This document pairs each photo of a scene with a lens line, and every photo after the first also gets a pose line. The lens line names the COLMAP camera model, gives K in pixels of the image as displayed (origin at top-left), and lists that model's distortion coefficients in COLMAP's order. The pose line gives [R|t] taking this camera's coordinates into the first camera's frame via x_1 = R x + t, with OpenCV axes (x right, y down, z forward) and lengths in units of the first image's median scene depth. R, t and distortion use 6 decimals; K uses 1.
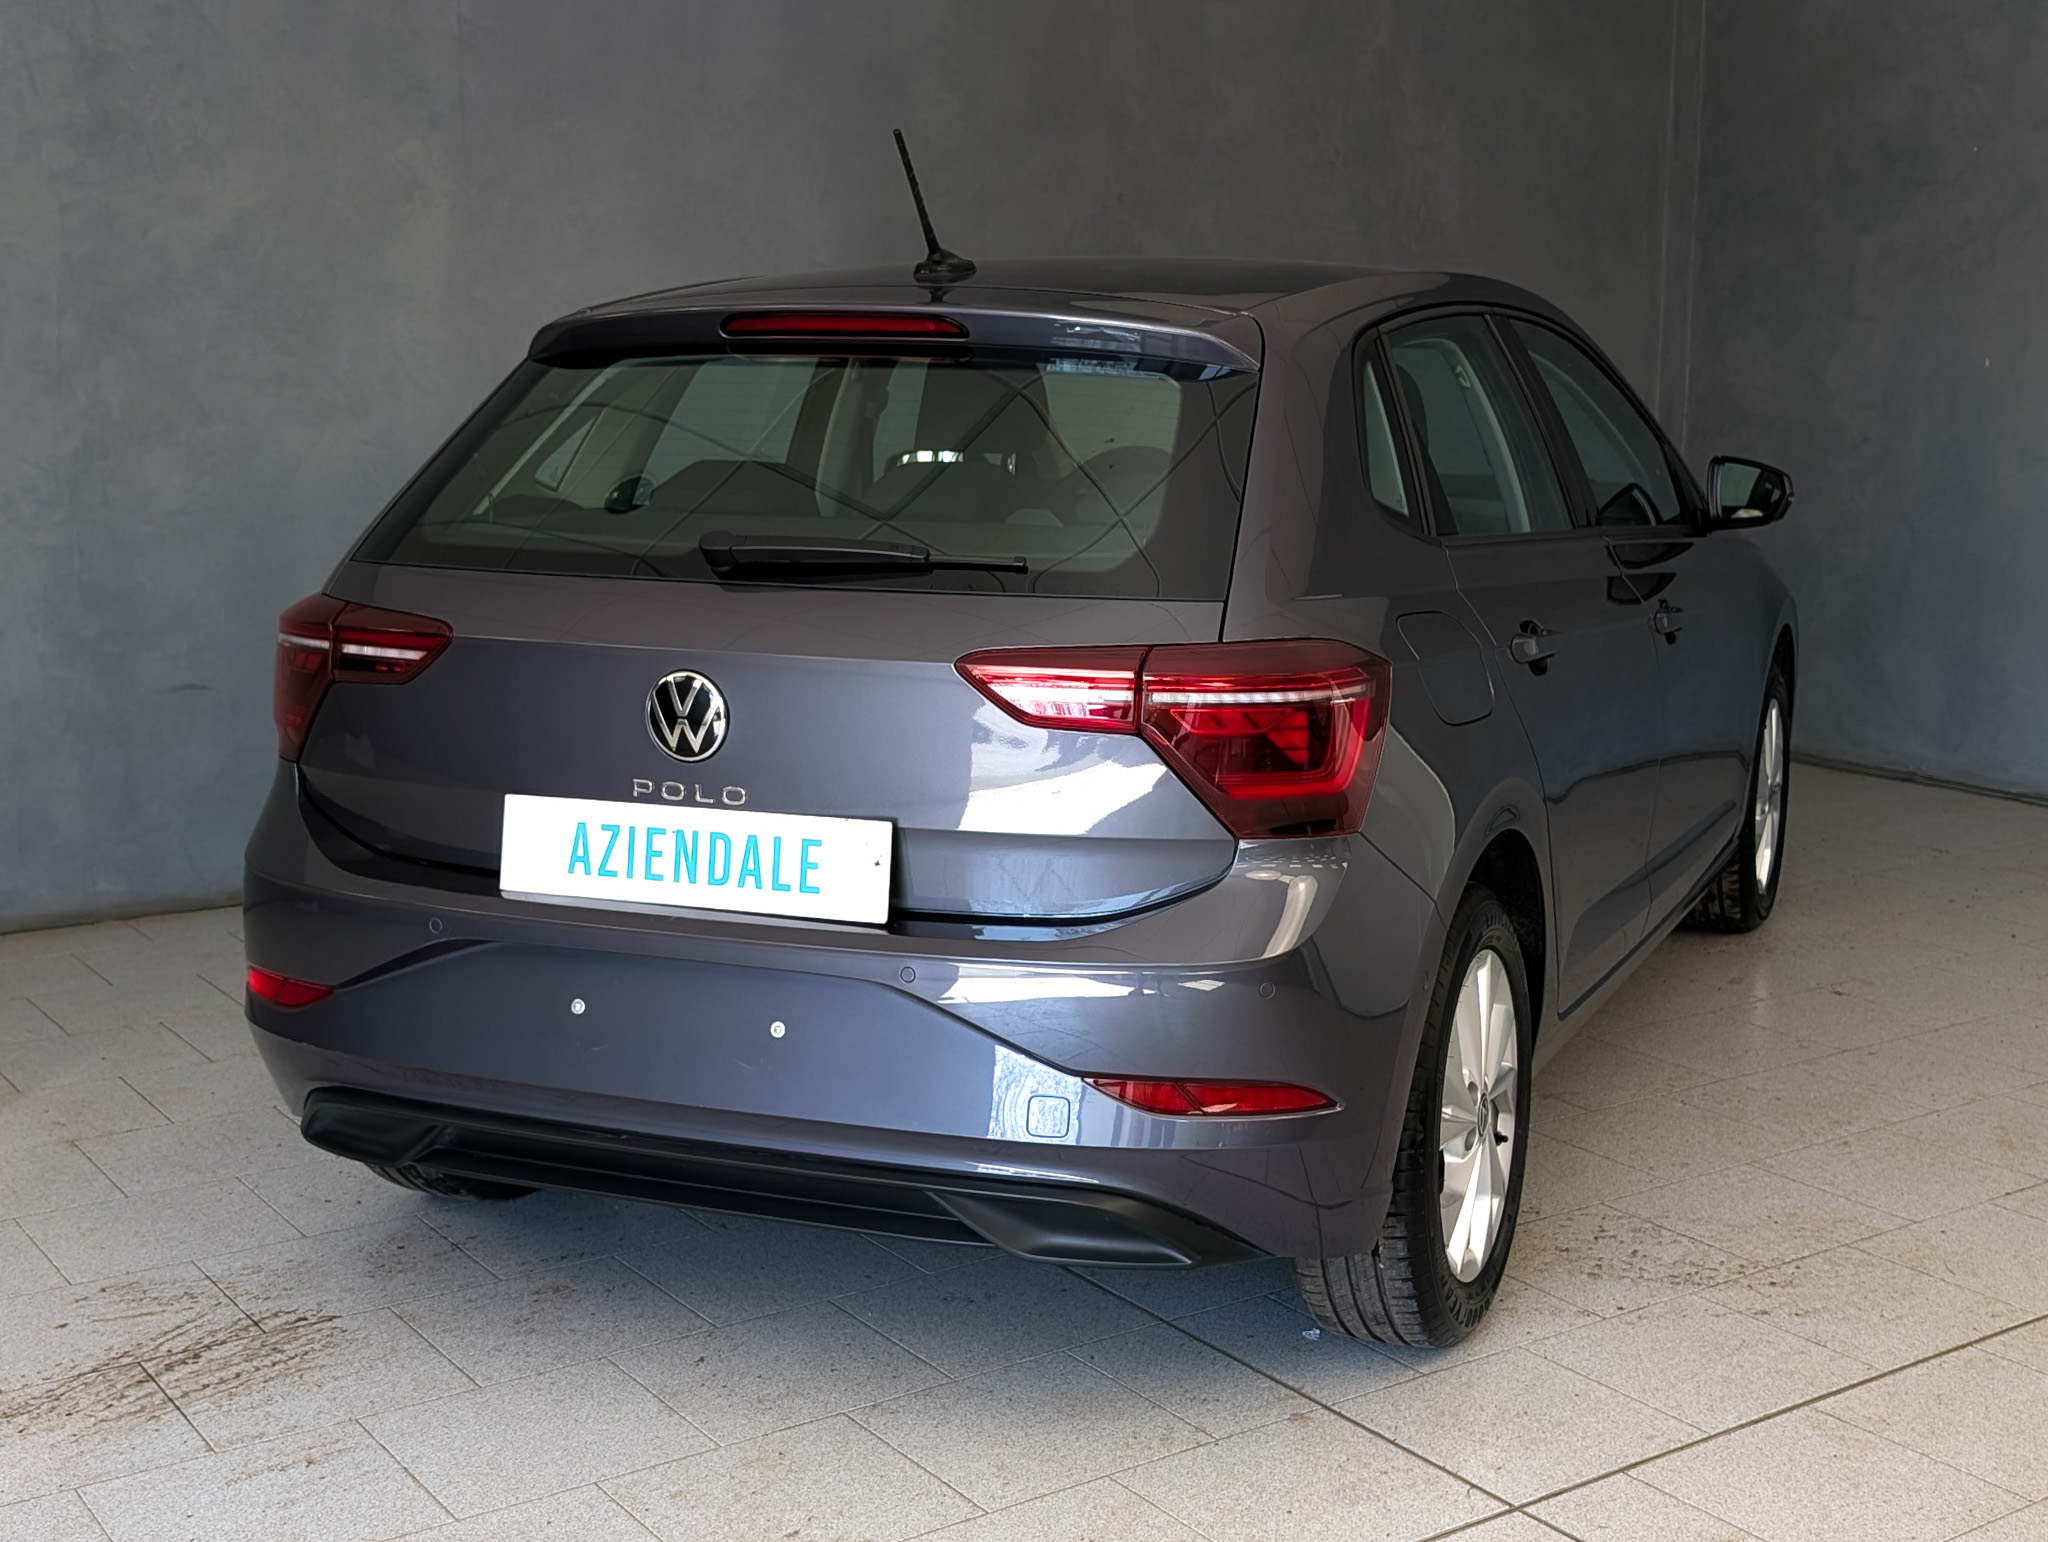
lens RADIAL K [[1432.1, 0, 1026.6], [0, 1432.1, 739.6], [0, 0, 1]] dist [0.053712, -0.051900]
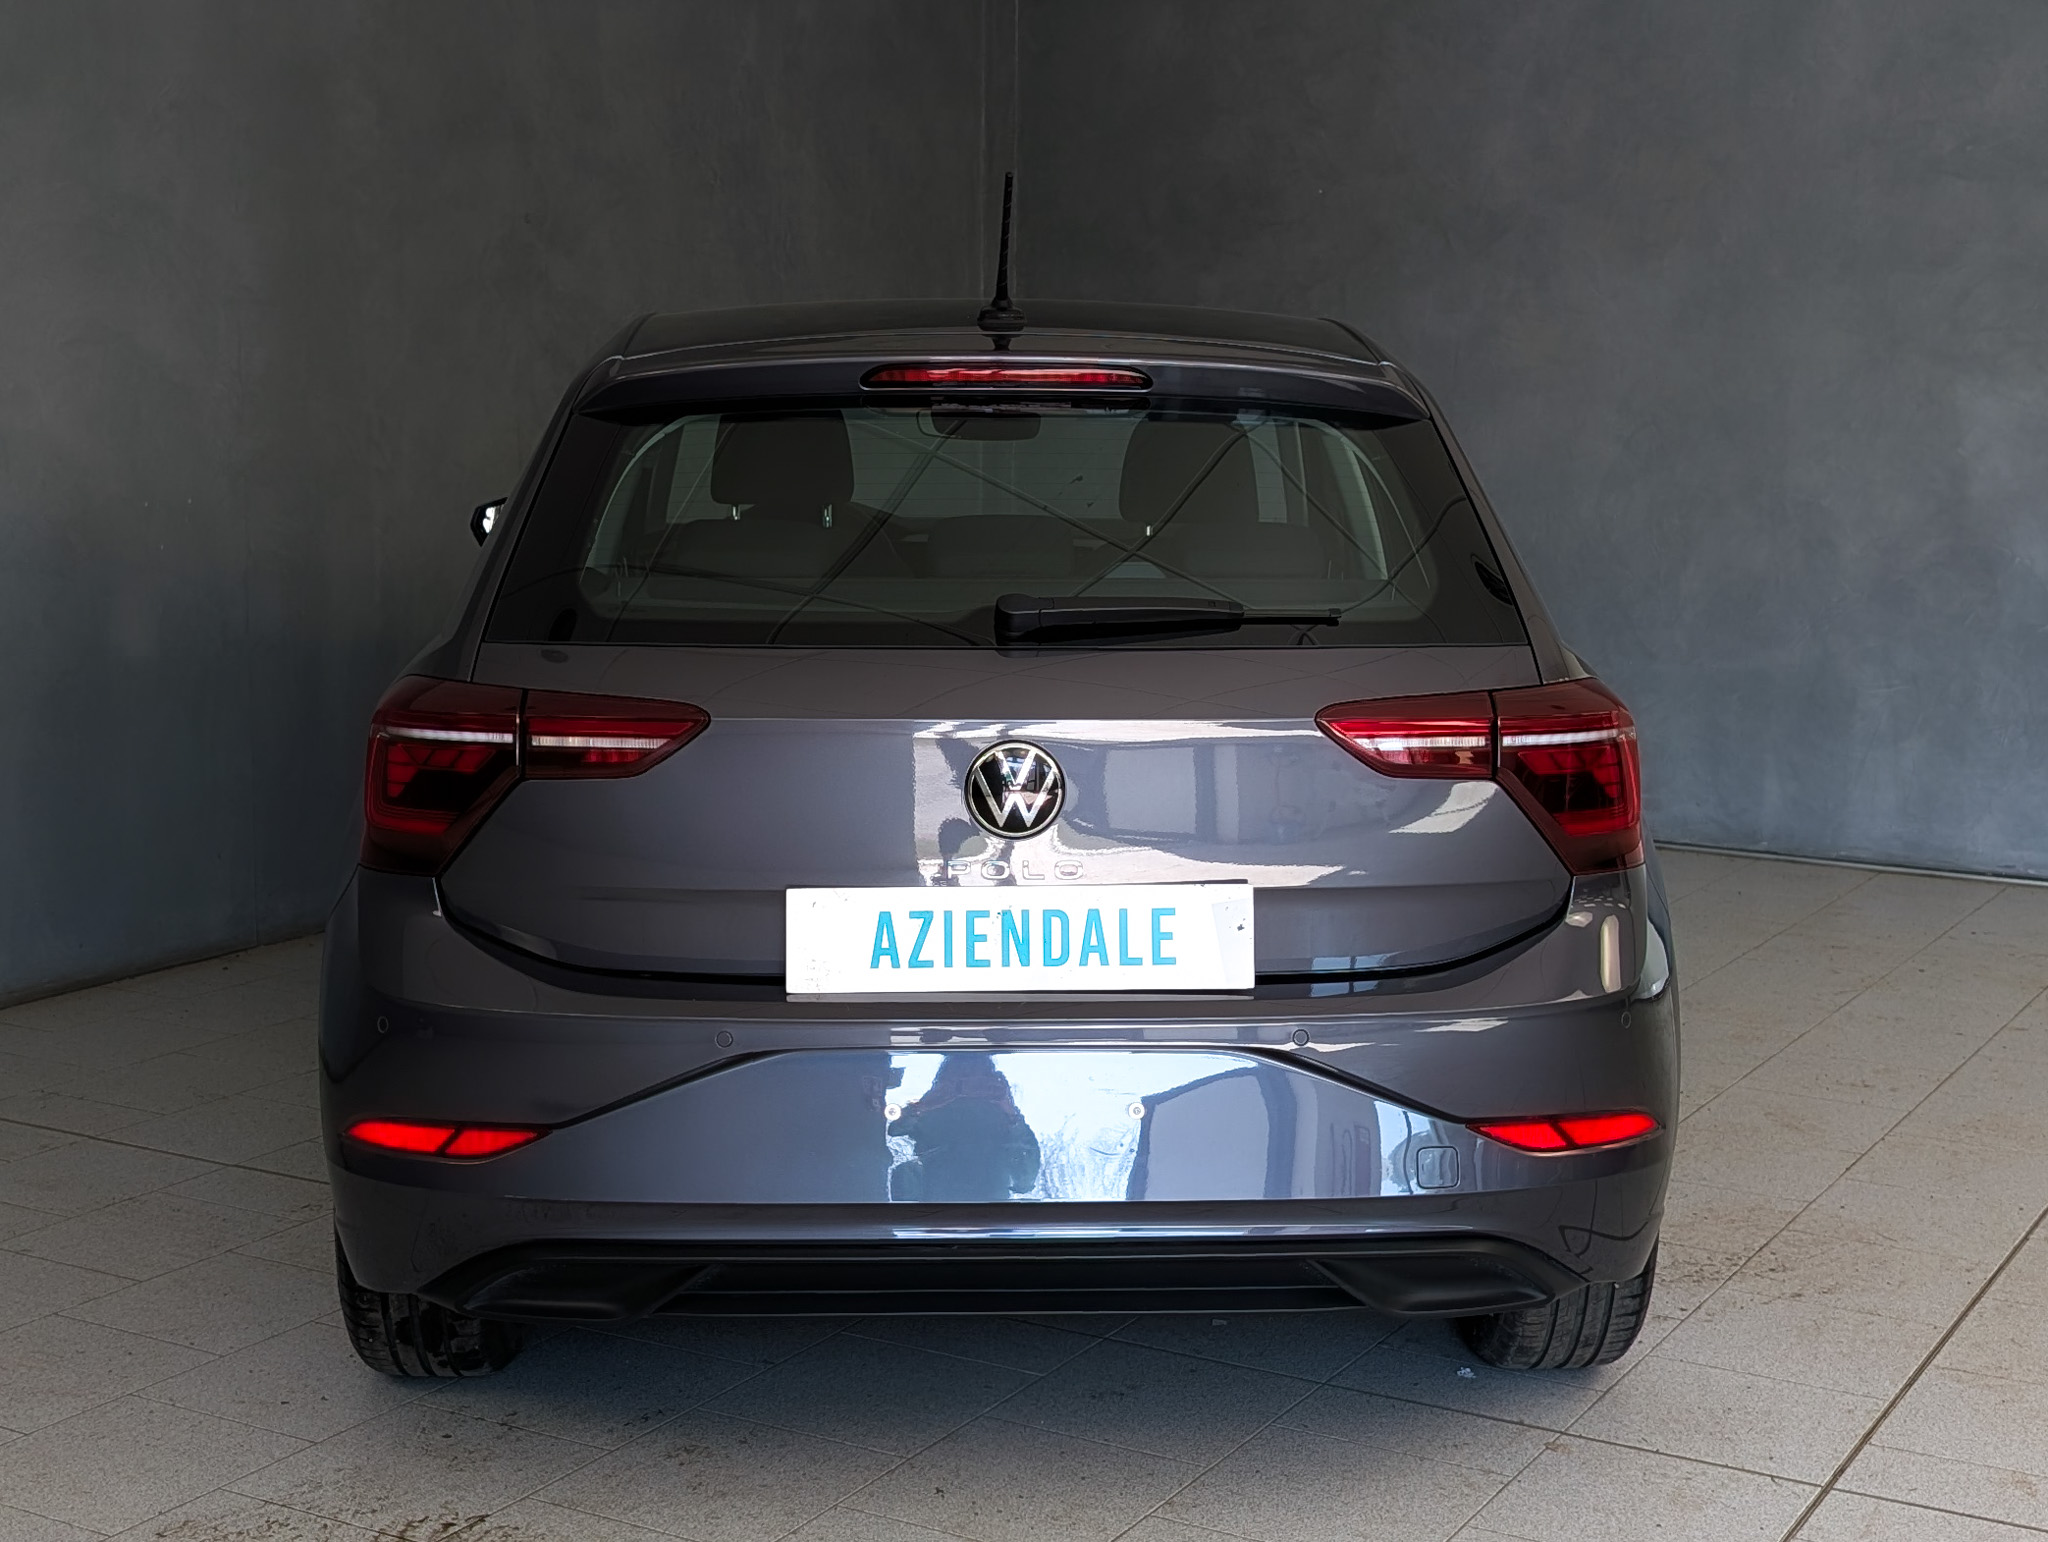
lens RADIAL K [[1532.6, 0, 1024.0], [0, 1532.6, 771.0], [0, 0, 1]] dist [0.063990, -0.071620]
pose [[0.970541, -0.058844, 0.233640, -0.449666], [0.064467, 0.997783, -0.016498, -0.011018], [-0.232151, 0.031074, 0.972183, 0.015757]]
